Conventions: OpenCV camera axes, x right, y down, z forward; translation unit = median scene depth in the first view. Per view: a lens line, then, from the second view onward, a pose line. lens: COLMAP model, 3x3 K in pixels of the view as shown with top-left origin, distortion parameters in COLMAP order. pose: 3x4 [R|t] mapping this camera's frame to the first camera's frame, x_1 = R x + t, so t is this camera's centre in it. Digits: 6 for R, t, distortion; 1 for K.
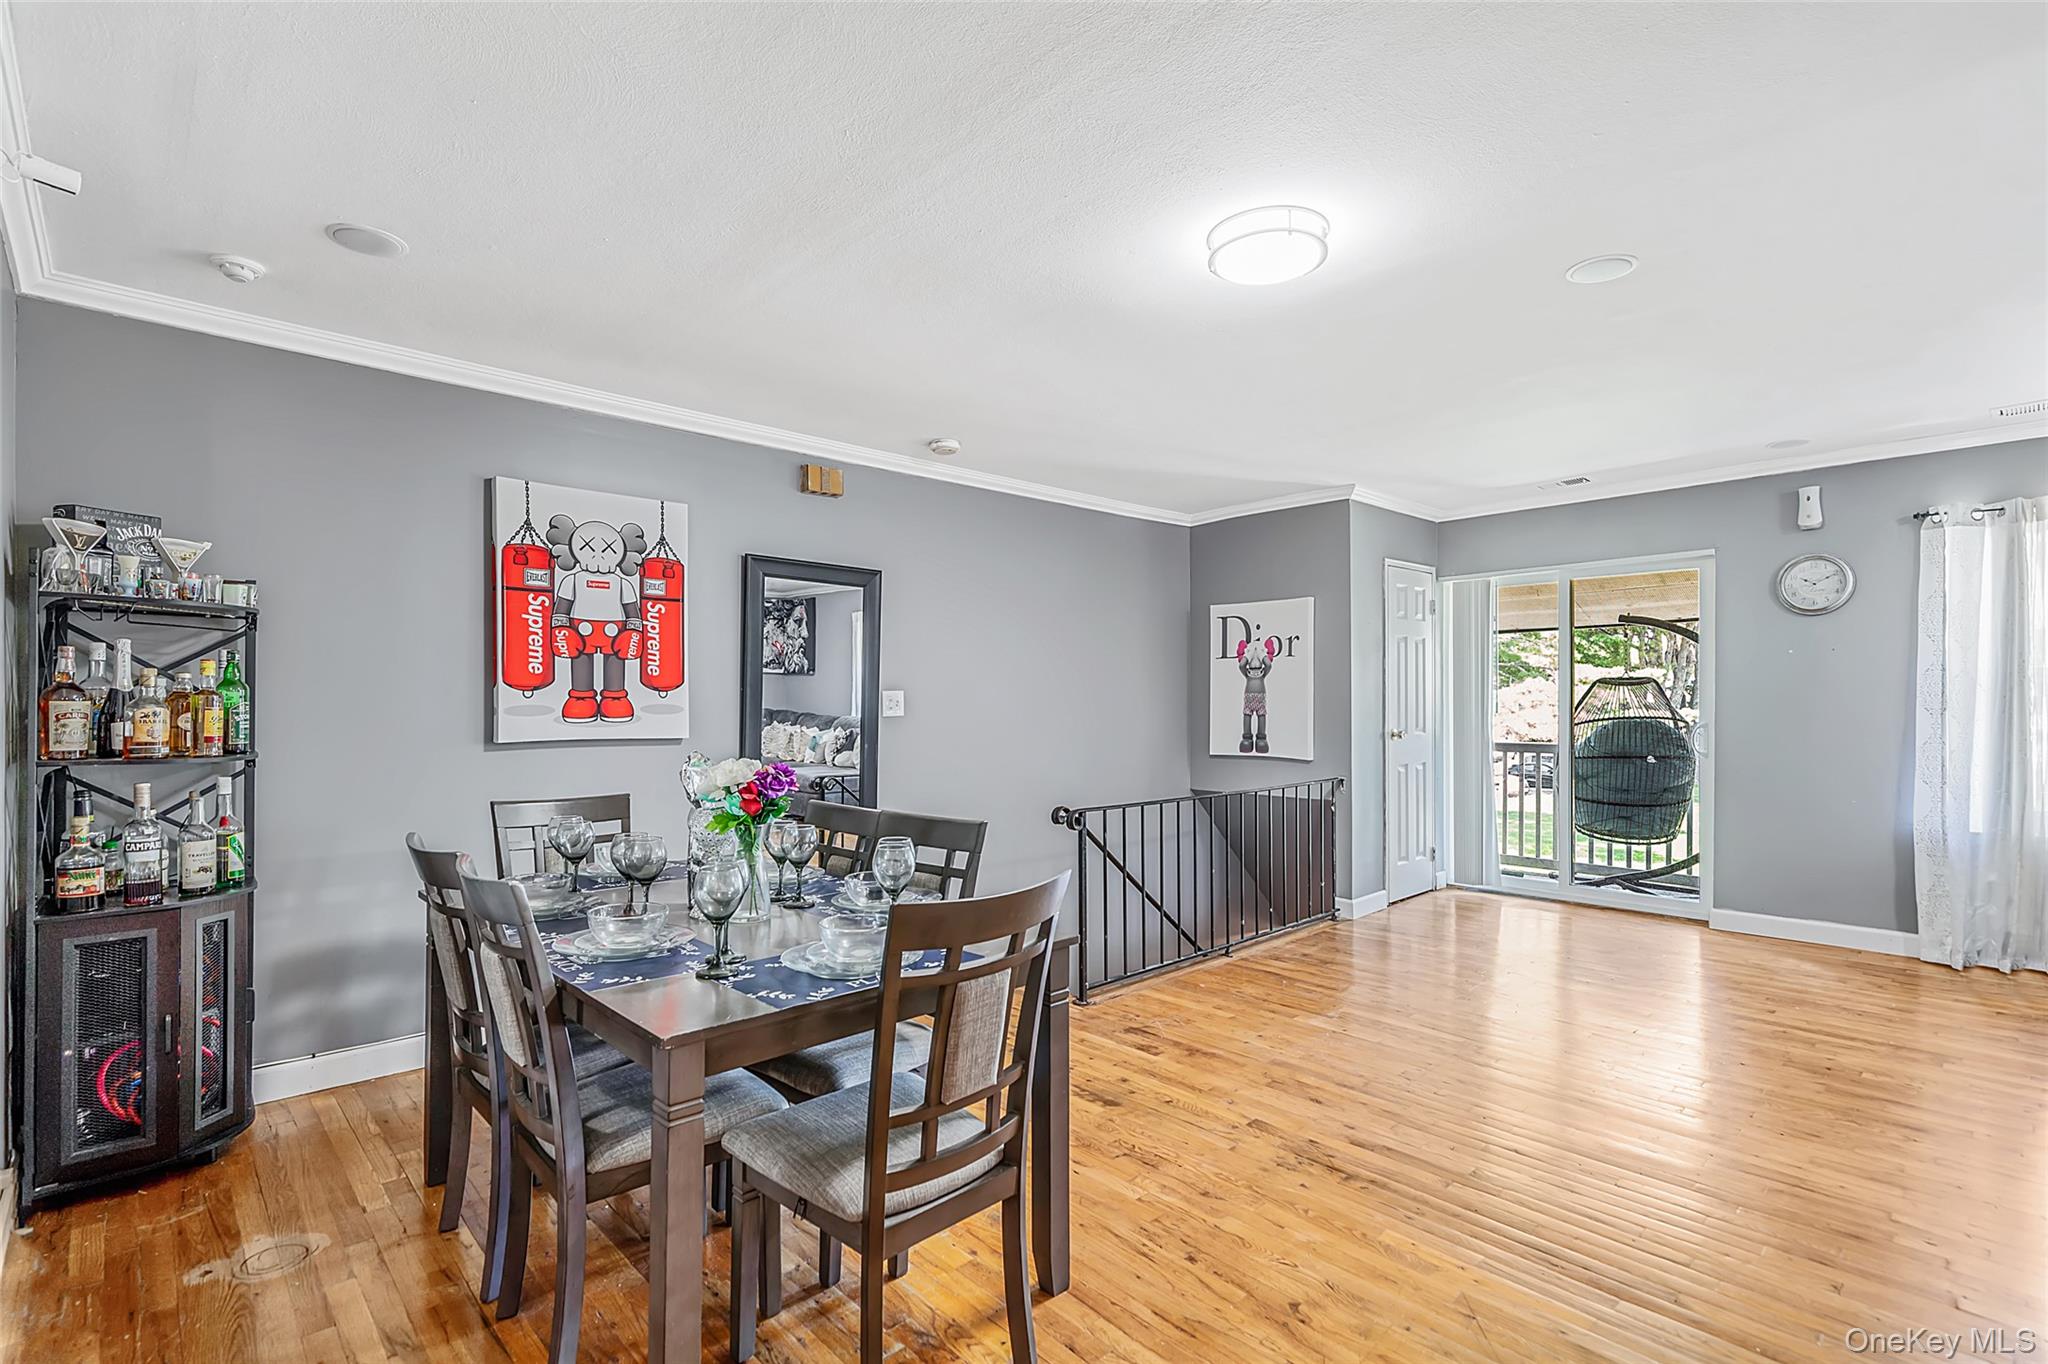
lens RADIAL K [[951.7, 0, 1026.3], [0, 951.7, 713.8], [0, 0, 1]] dist [-0.003215, 0.000503]
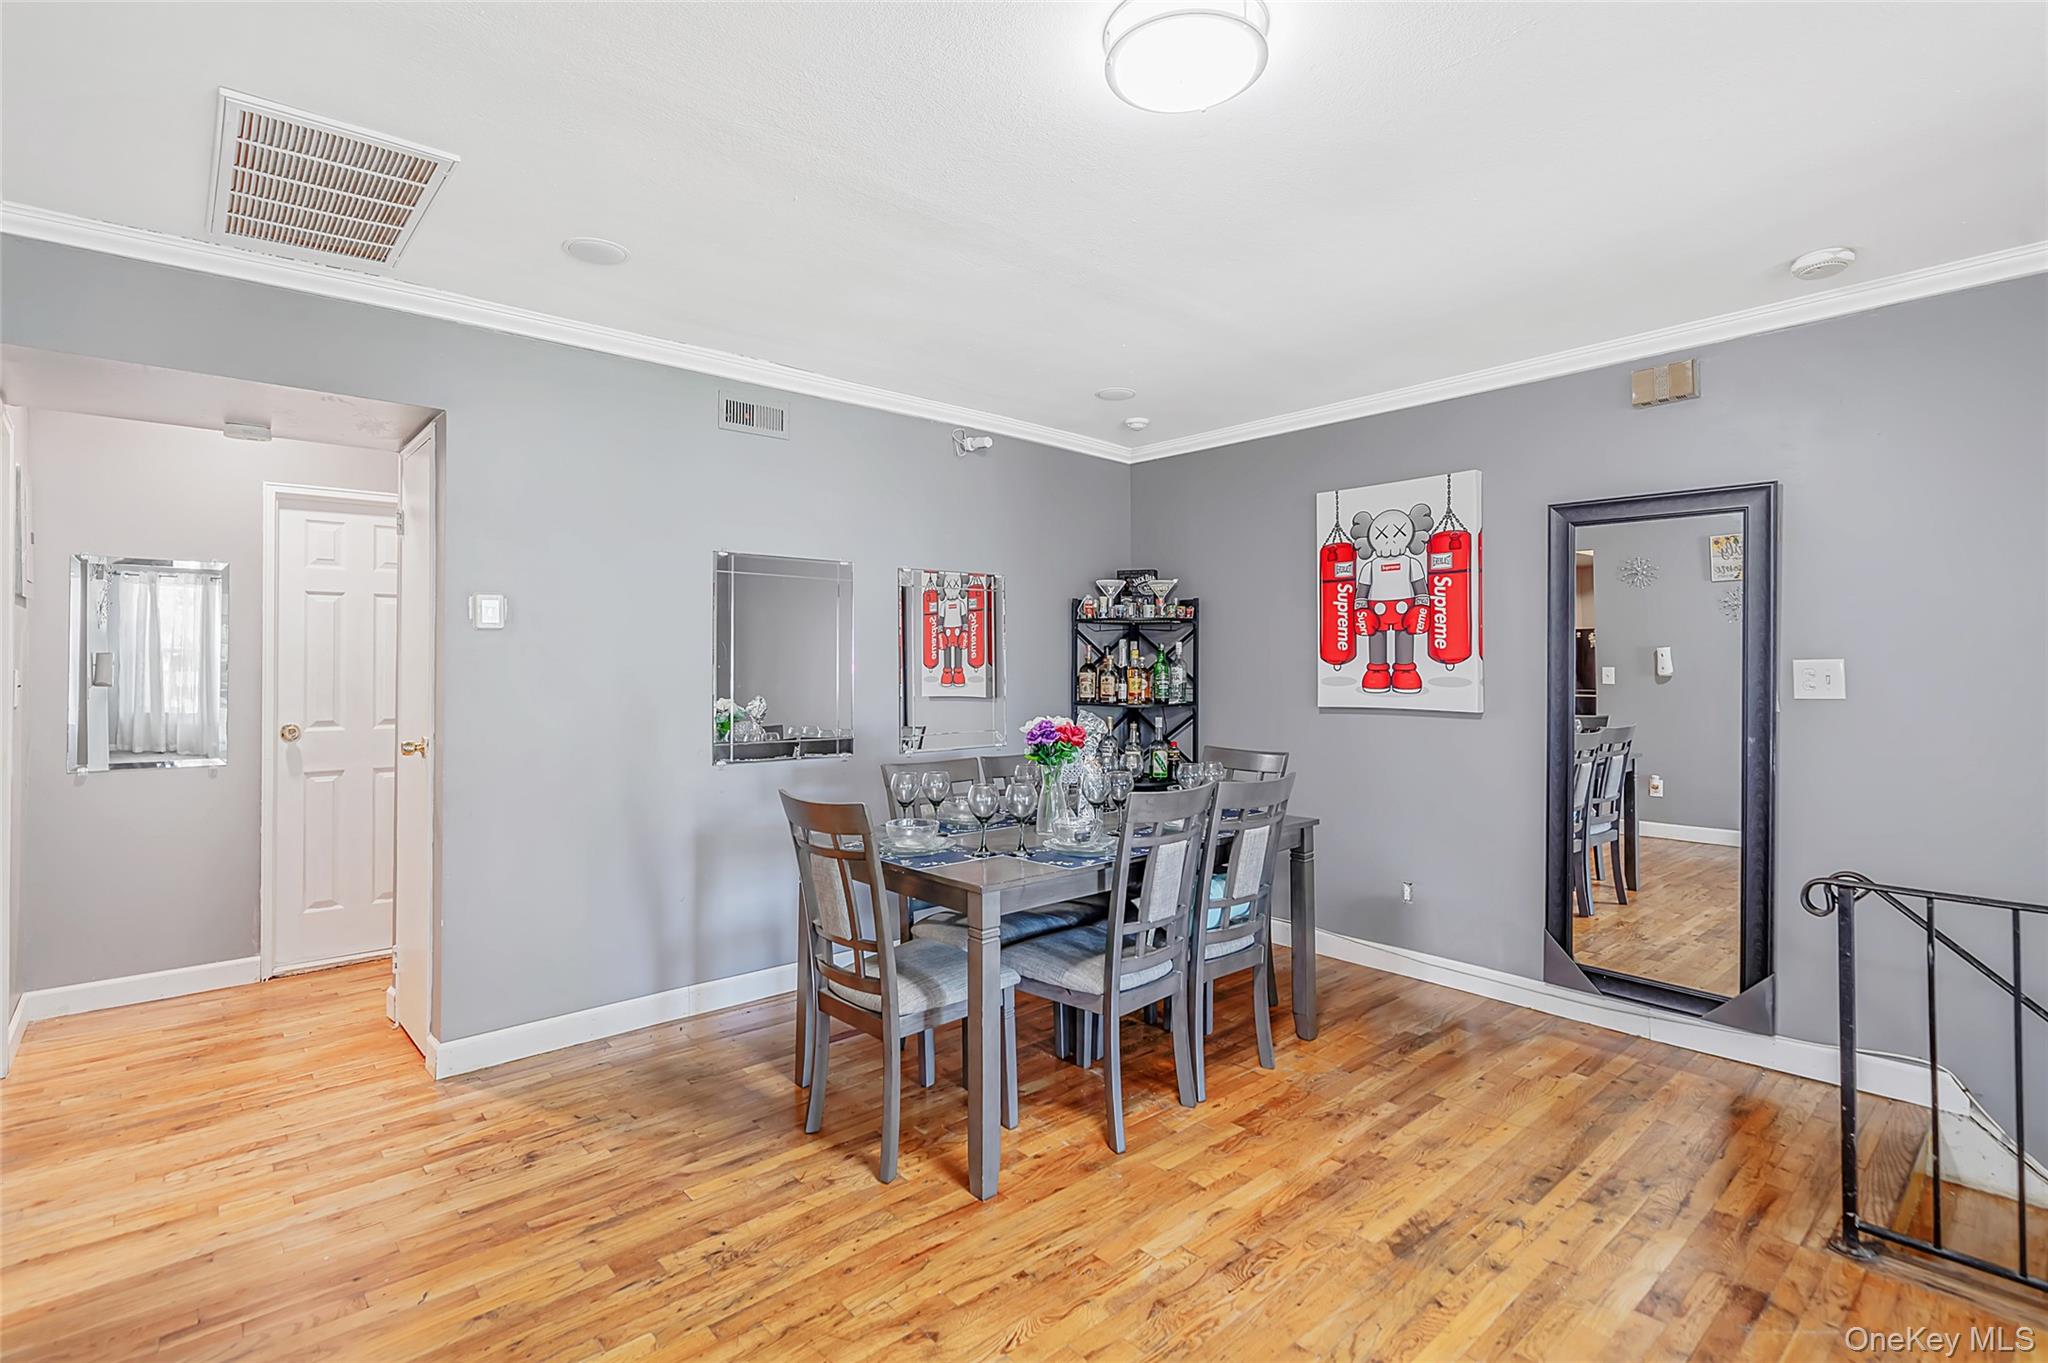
lens RADIAL K [[951.7, 0, 1021.4], [0, 951.7, 670.3], [0, 0, 1]] dist [-0.003215, 0.000503]
pose [[-0.027162, 0.000616, -0.999631, 0.642447], [-0.013840, 0.999904, 0.000992, -0.012127], [0.999535, 0.013862, -0.027150, 0.590560]]
